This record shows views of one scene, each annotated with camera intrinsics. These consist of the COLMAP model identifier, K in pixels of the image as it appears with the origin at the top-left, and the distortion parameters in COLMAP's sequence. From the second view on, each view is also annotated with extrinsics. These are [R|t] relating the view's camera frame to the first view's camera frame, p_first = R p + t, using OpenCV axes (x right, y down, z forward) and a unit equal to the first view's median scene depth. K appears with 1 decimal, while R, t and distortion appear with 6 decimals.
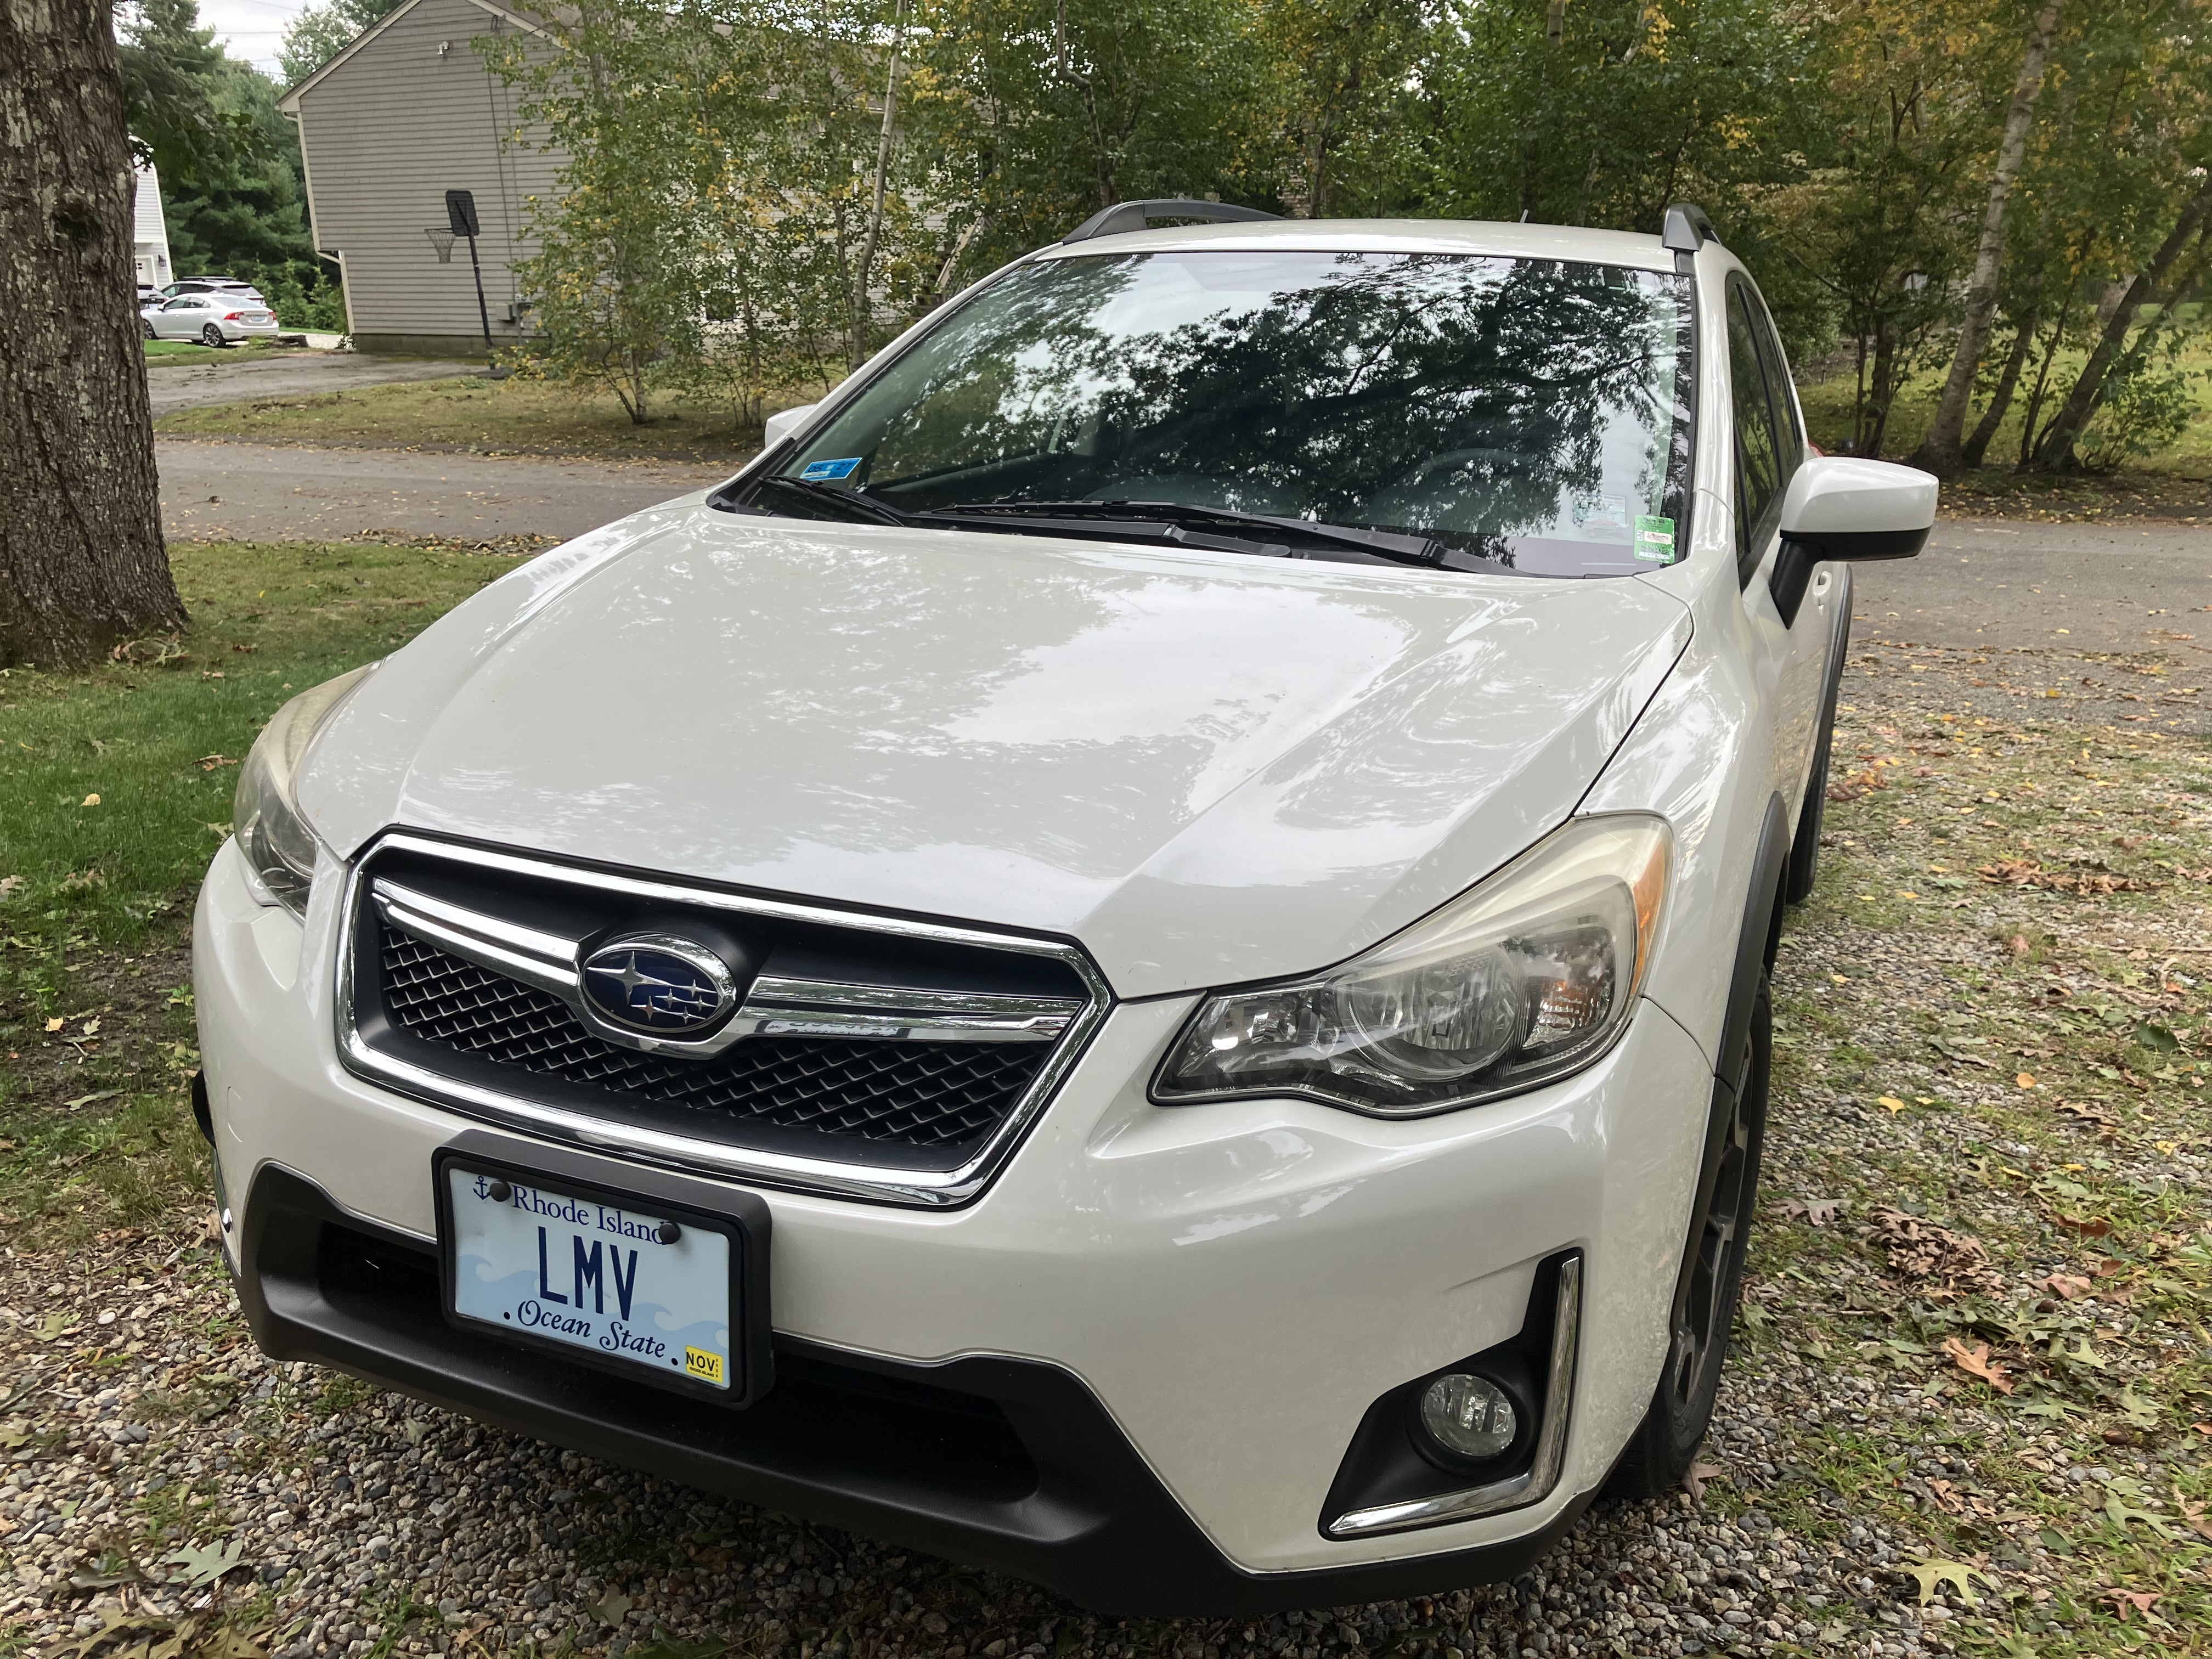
lens RADIAL K [[1775.4, 0, 1110.3], [0, 1775.4, 819.6], [0, 0, 1]] dist [0.010103, 0.006324]
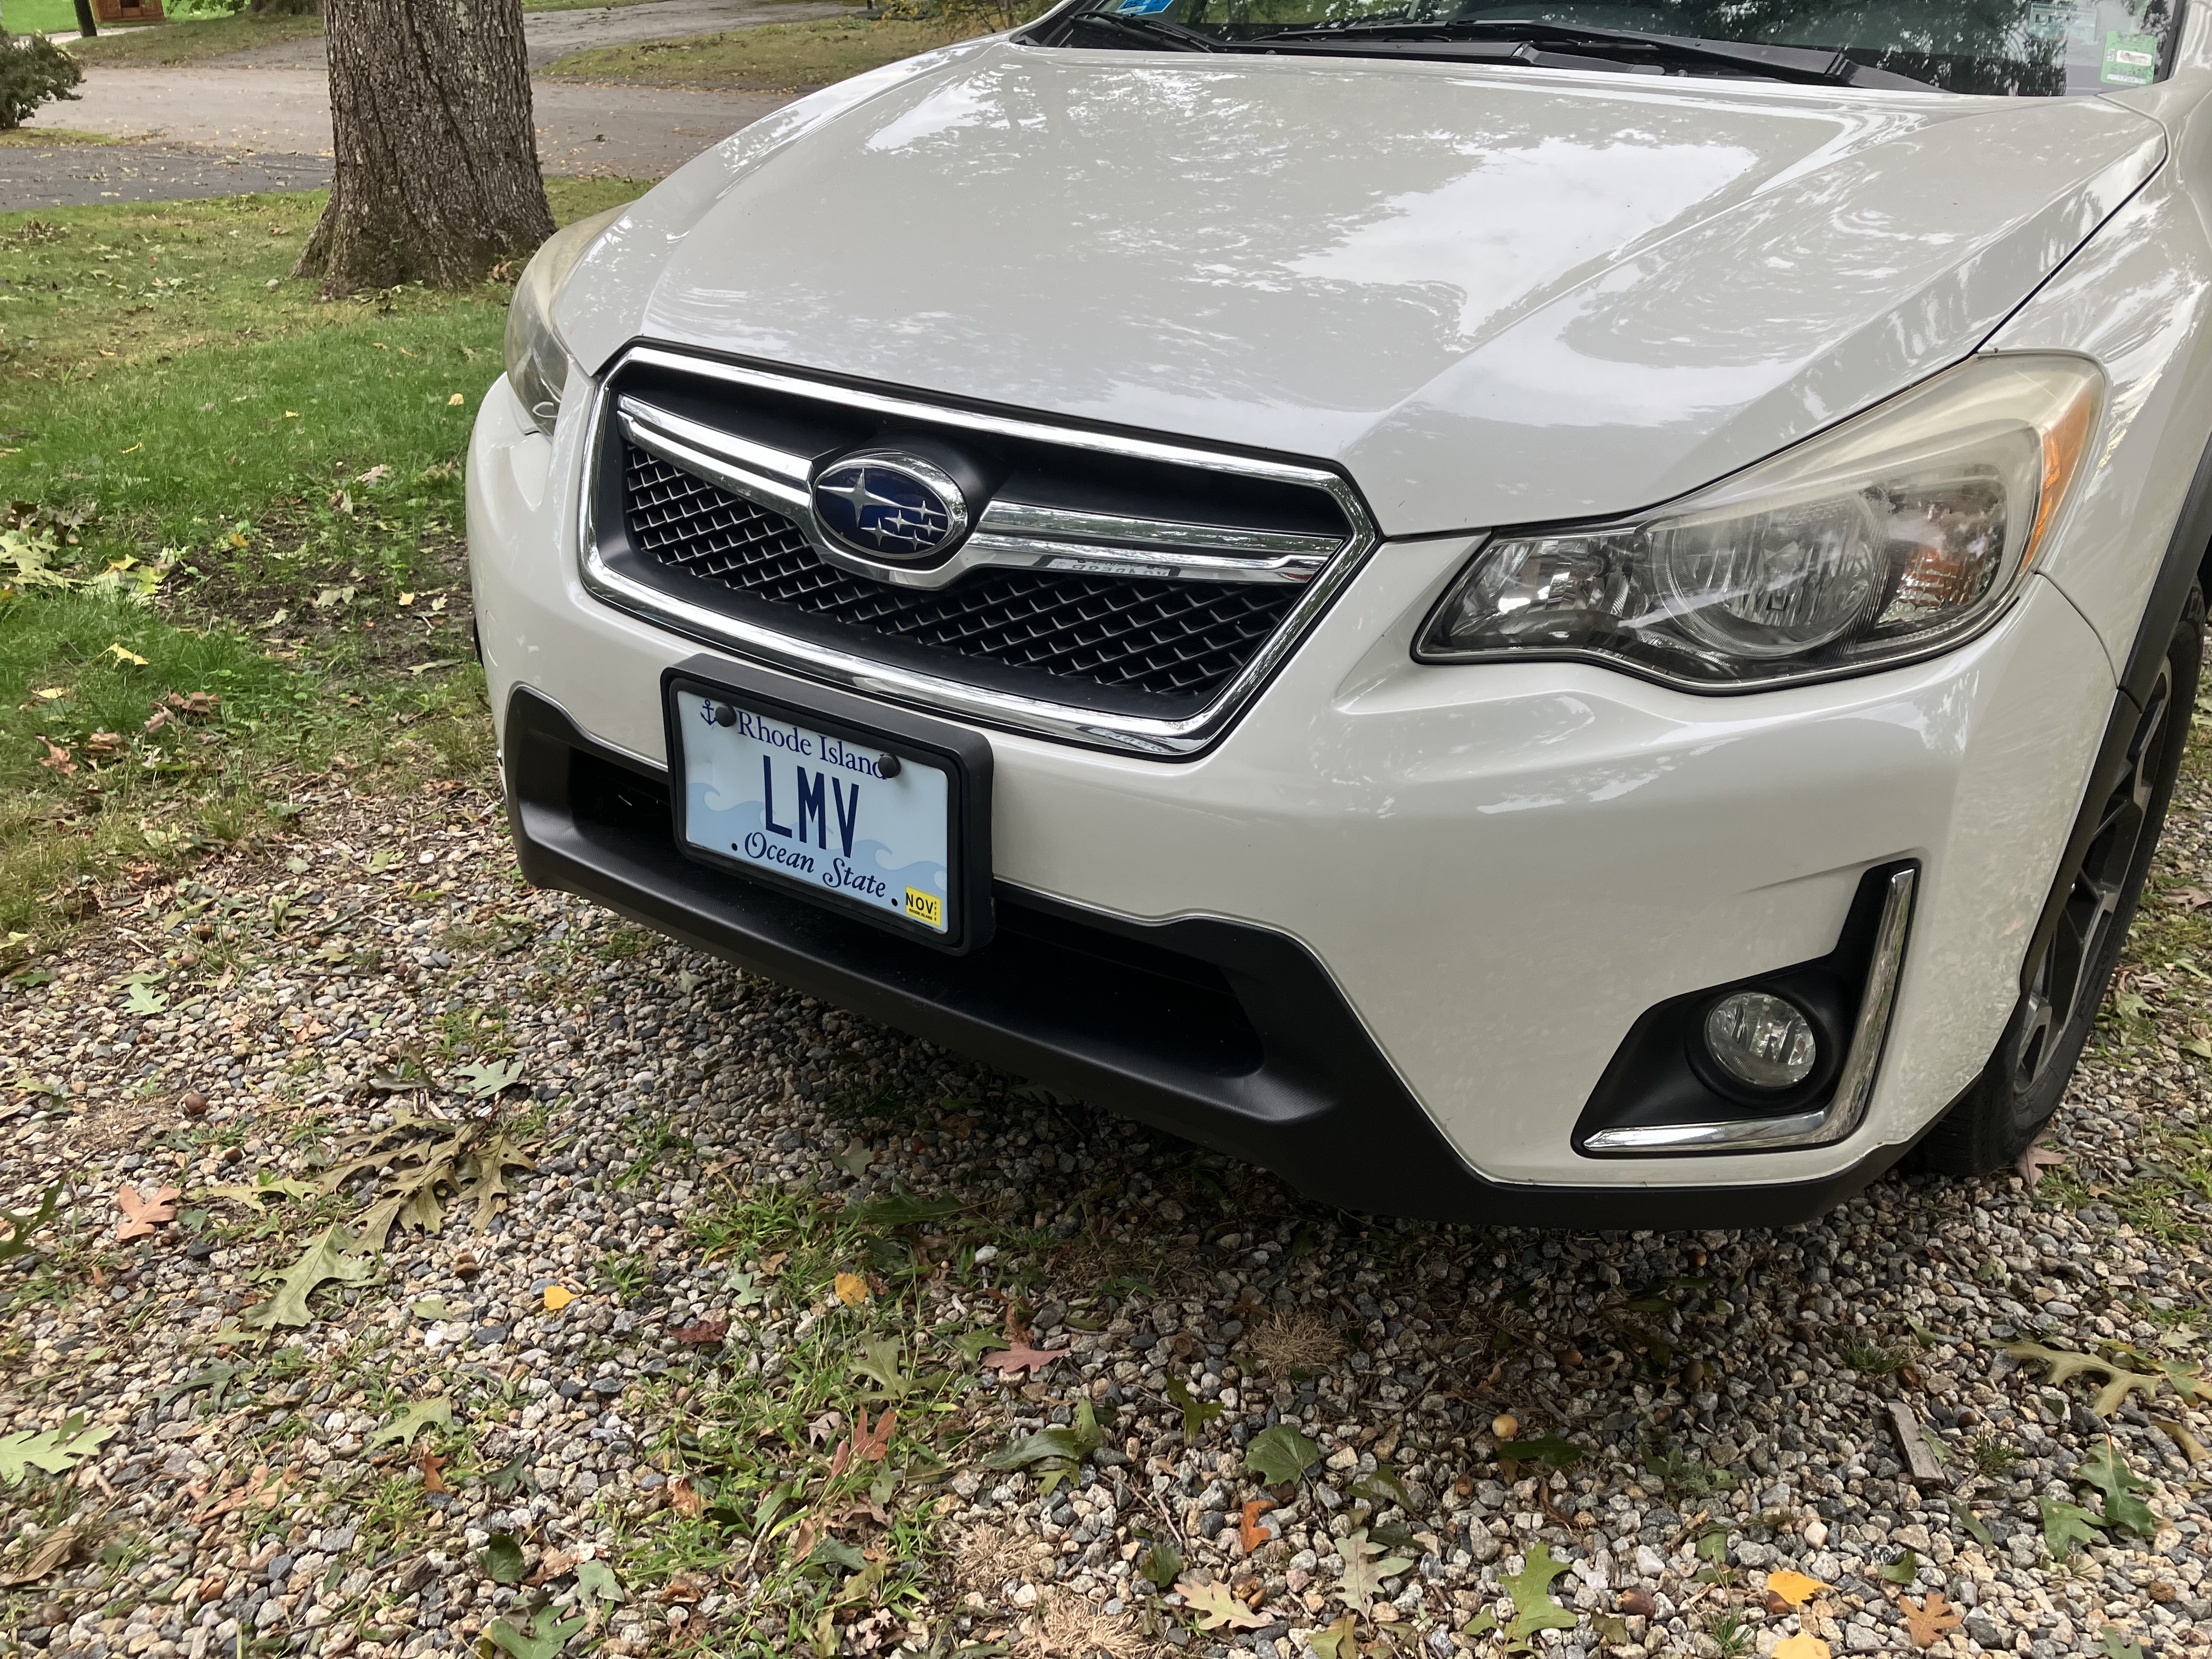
lens RADIAL K [[1776.8, 0, 1134.0], [0, 1776.8, 782.7], [0, 0, 1]] dist [0.099541, -0.181049]
pose [[0.981827, 0.073669, -0.174897, 0.035246], [-0.045269, 0.985893, 0.161141, 0.065535], [0.184301, -0.150295, 0.971311, 0.084460]]
